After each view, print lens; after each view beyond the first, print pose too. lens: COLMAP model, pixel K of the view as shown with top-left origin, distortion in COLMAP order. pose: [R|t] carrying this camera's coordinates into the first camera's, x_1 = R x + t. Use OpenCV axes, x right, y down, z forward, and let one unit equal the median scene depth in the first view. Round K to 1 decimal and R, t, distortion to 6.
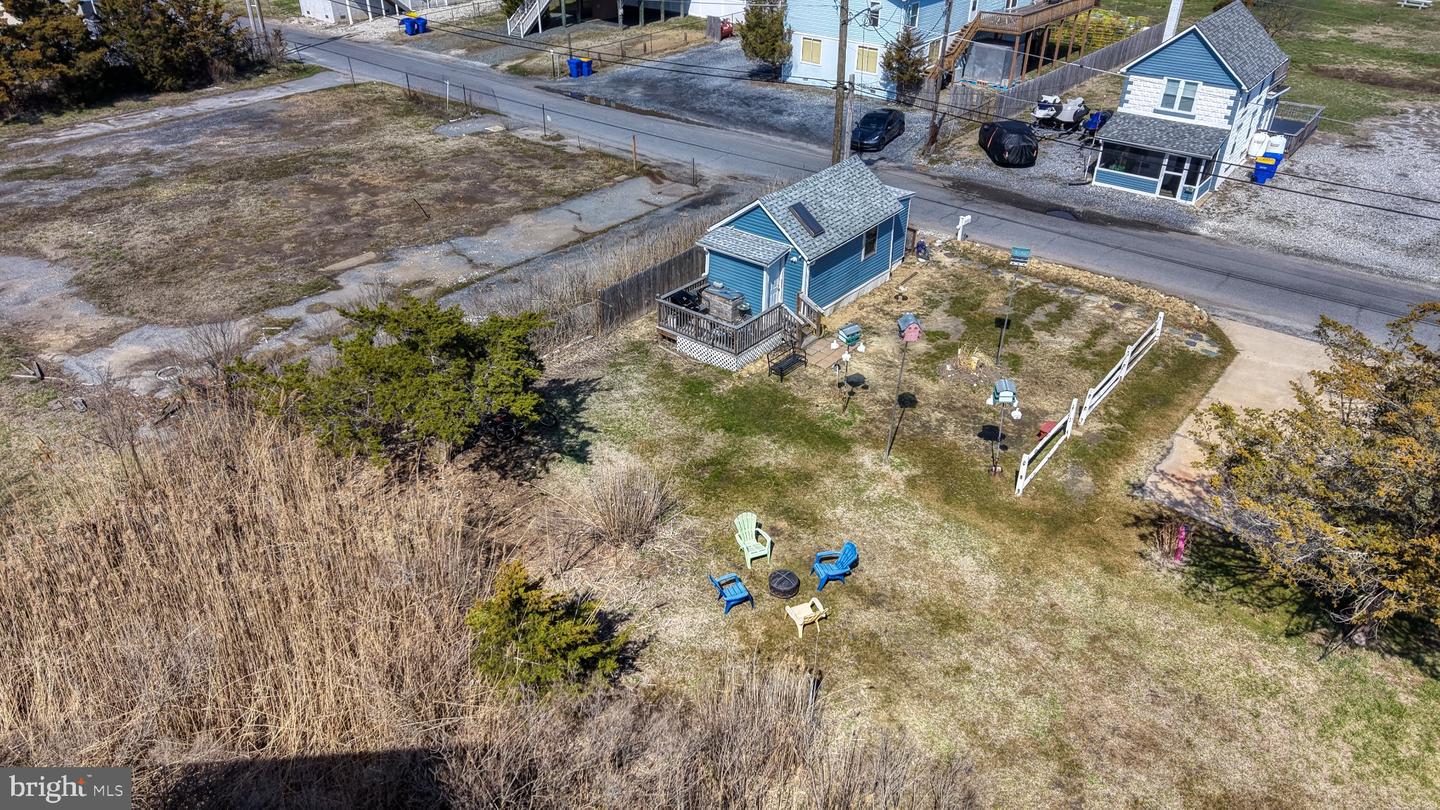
lens RADIAL K [[958.5, 0, 720.0], [0, 958.5, 405.0], [0, 0, 1]] dist [0.042241, -0.052528]
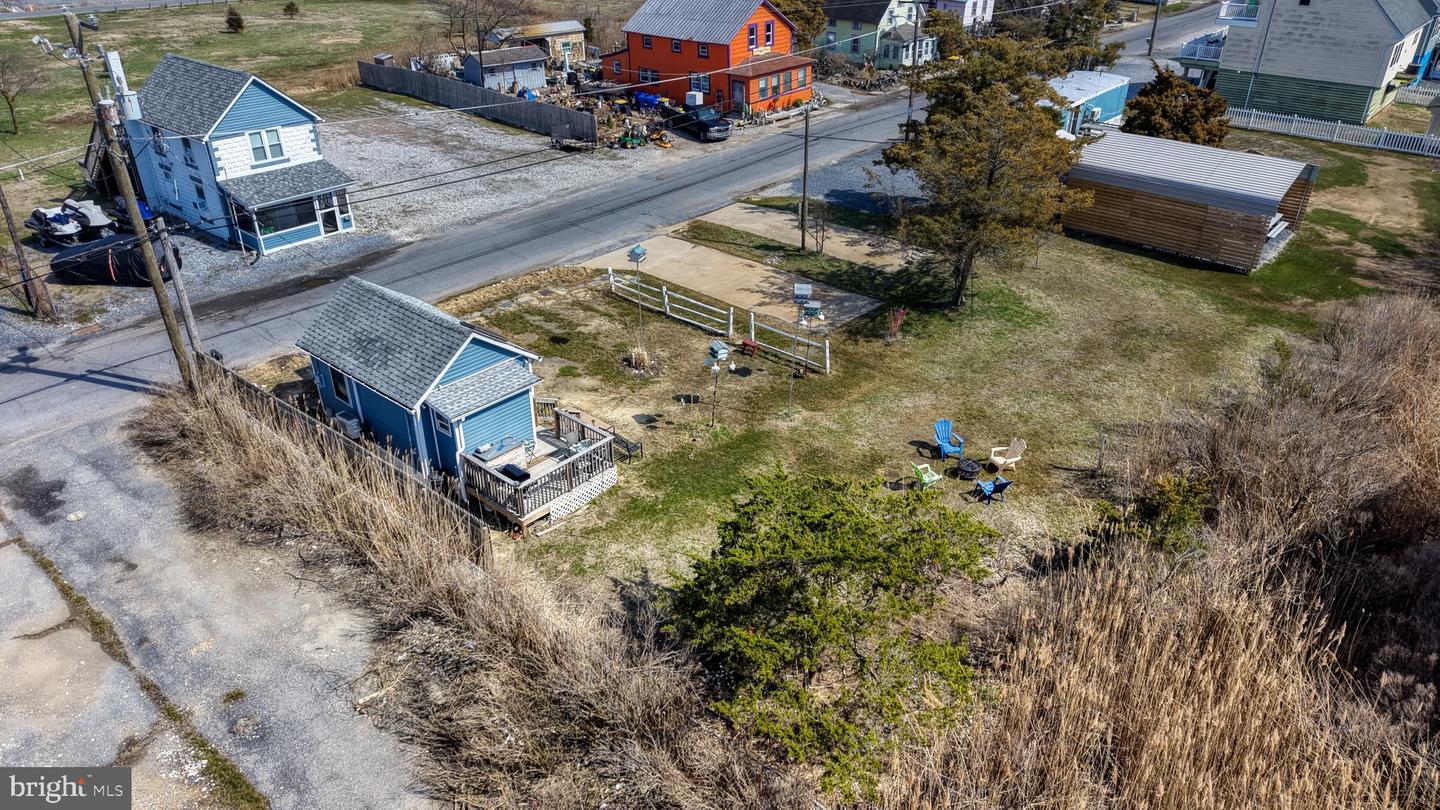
lens RADIAL K [[958.5, 0, 720.0], [0, 958.5, 405.0], [0, 0, 1]] dist [0.042241, -0.052528]
pose [[0.035763, -0.496261, 0.867437, -0.587129], [0.515872, 0.752574, 0.409279, -0.330834], [-0.855919, 0.432849, 0.282921, 0.502987]]
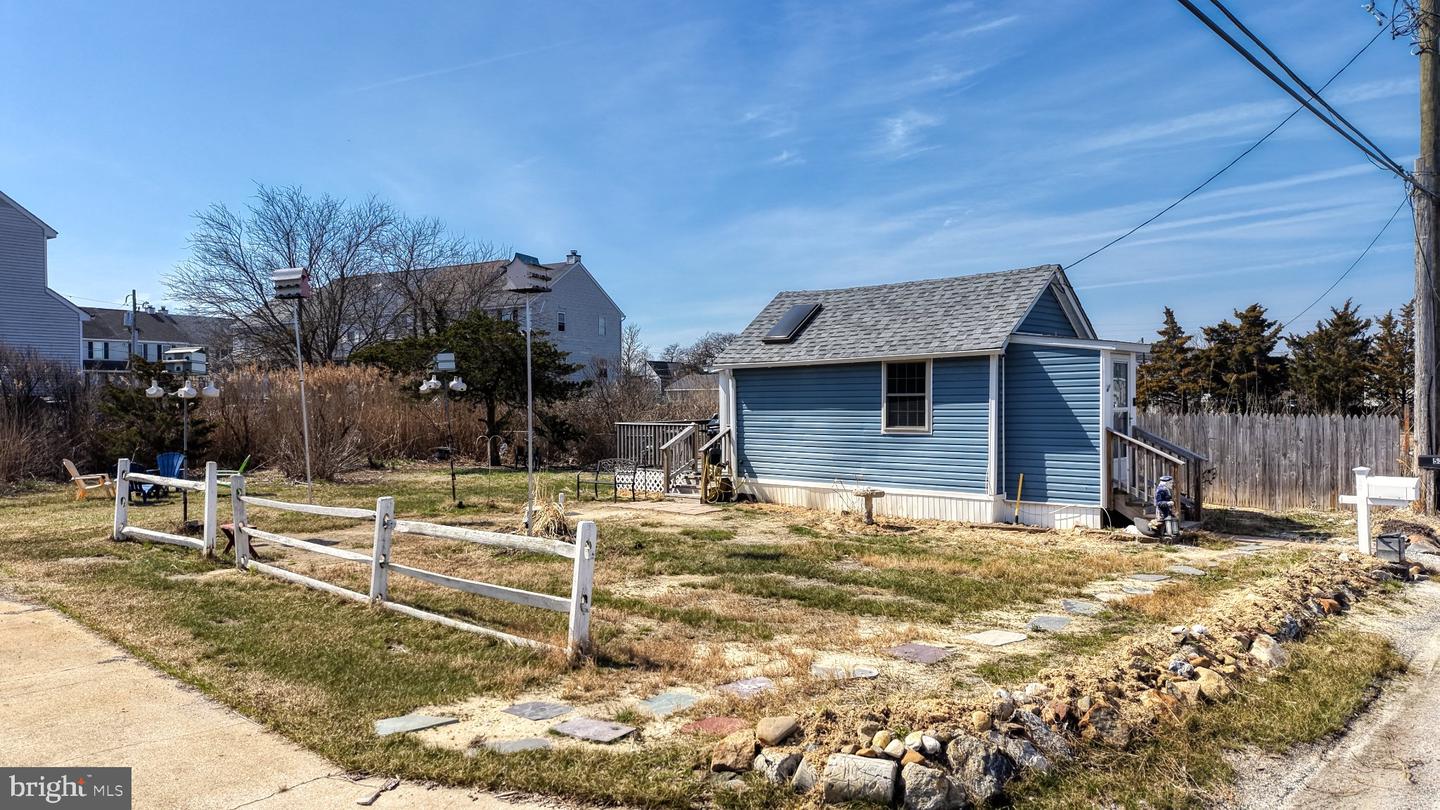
lens RADIAL K [[958.5, 0, 720.0], [0, 958.5, 405.0], [0, 0, 1]] dist [0.042241, -0.052528]
pose [[-0.058472, 0.004282, -0.998280, 0.582994], [-0.514086, 0.857073, 0.033788, -0.123415], [0.855743, 0.515177, -0.047914, 0.855034]]
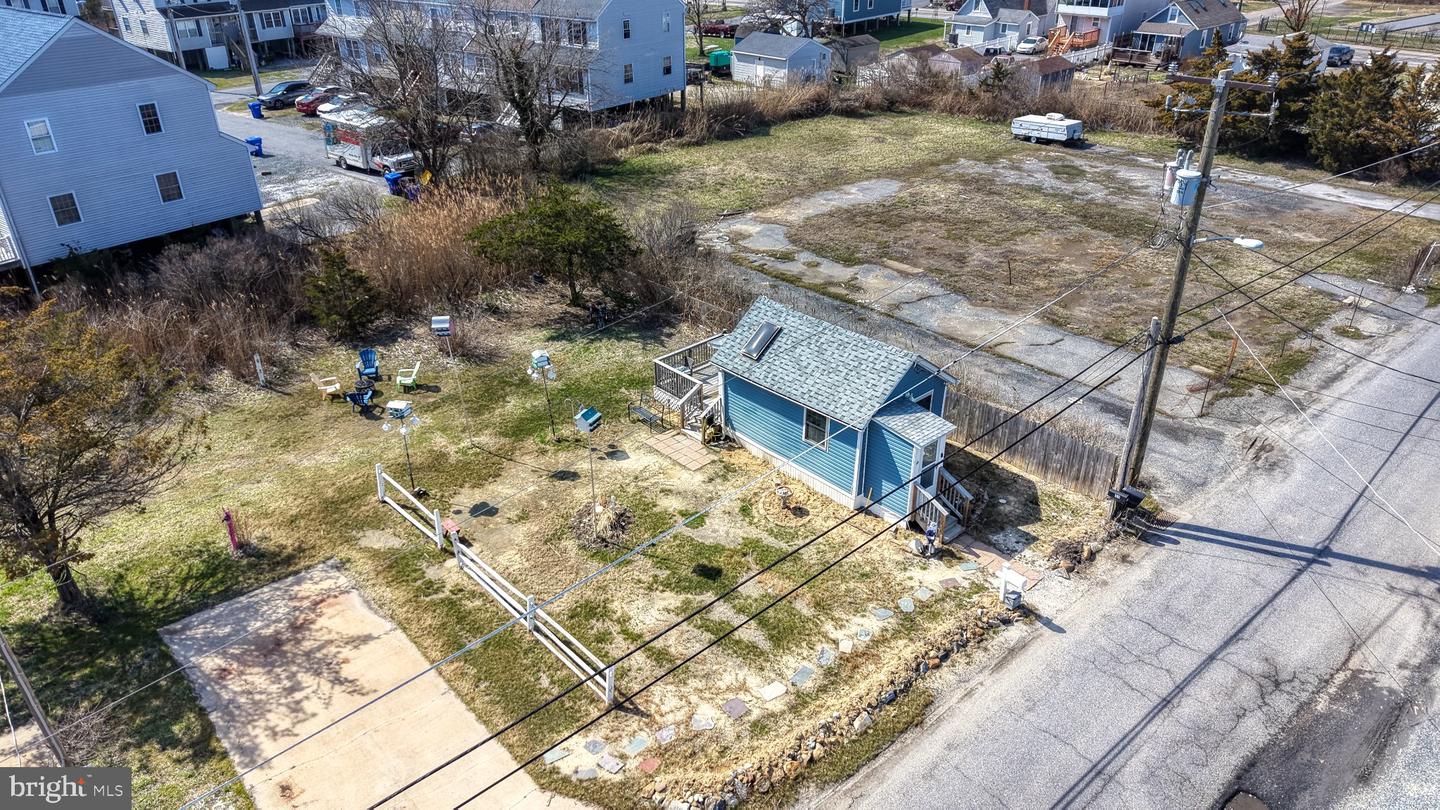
lens RADIAL K [[958.5, 0, 720.0], [0, 958.5, 405.0], [0, 0, 1]] dist [0.042241, -0.052528]
pose [[-0.150062, 0.461329, -0.874447, 0.776765], [-0.510131, 0.721505, 0.468185, -0.467806], [0.846905, 0.516339, 0.127068, 0.742879]]
